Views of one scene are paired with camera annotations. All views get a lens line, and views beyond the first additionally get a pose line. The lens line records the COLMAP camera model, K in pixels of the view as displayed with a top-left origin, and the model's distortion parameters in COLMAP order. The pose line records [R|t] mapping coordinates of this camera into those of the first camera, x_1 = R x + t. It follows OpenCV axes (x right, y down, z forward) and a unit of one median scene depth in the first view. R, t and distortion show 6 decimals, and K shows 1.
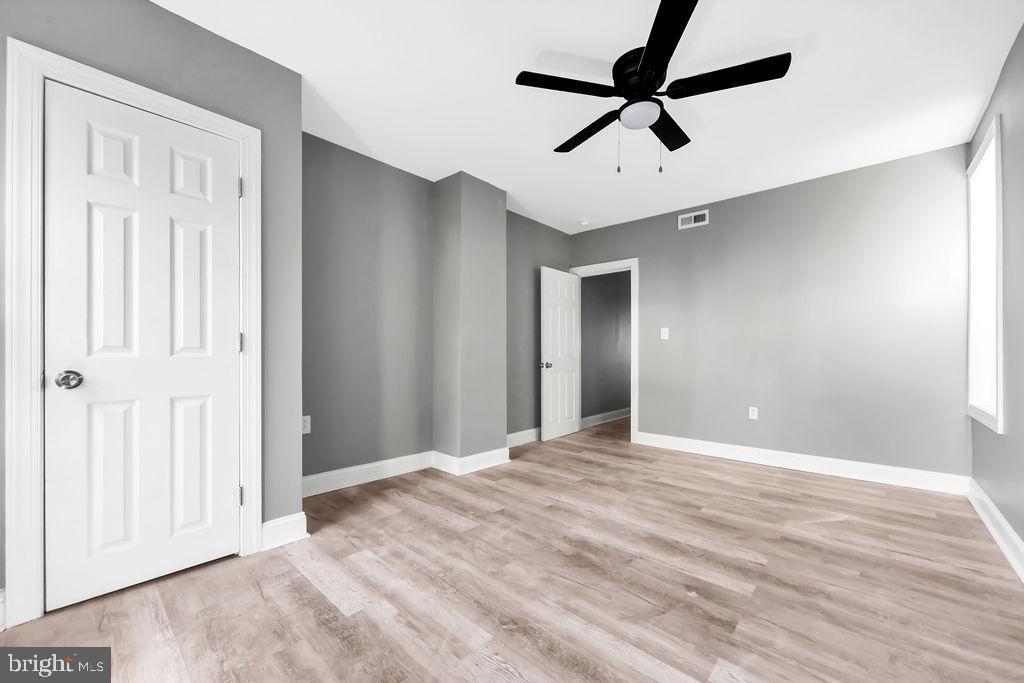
lens RADIAL K [[400.1, 0, 511.3], [0, 400.1, 351.2], [0, 0, 1]] dist [0.001260, -0.000140]
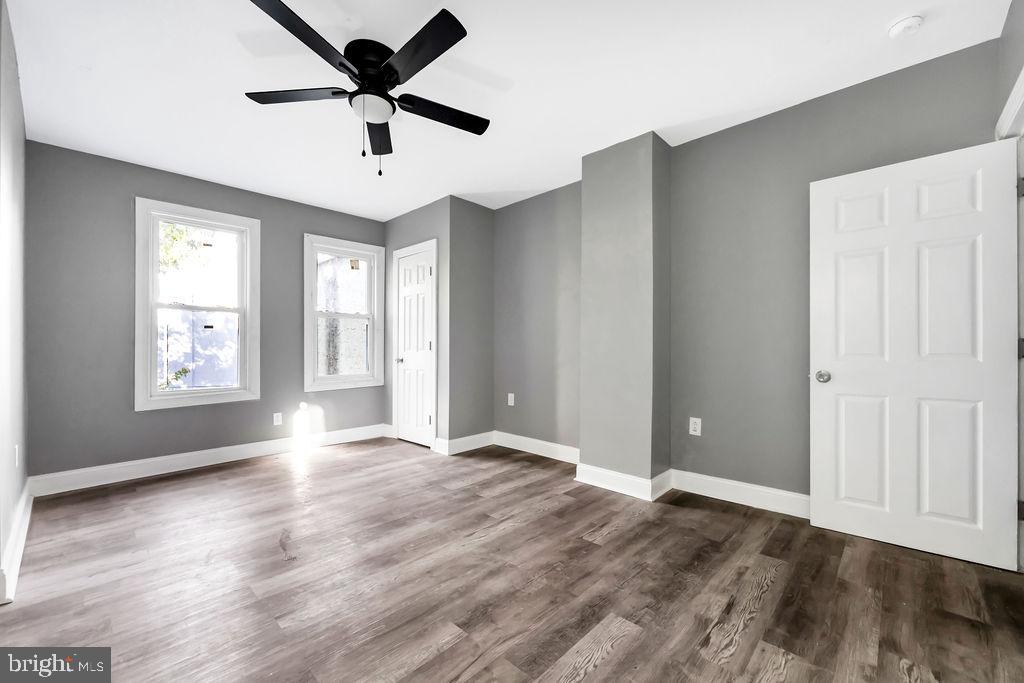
lens RADIAL K [[400.1, 0, 511.3], [0, 400.1, 351.2], [0, 0, 1]] dist [0.001260, -0.000140]
pose [[-0.019823, -0.001765, -0.999802, 0.964993], [0.005678, 0.999982, -0.001878, 0.002713], [0.999787, -0.005715, -0.019813, 1.002375]]
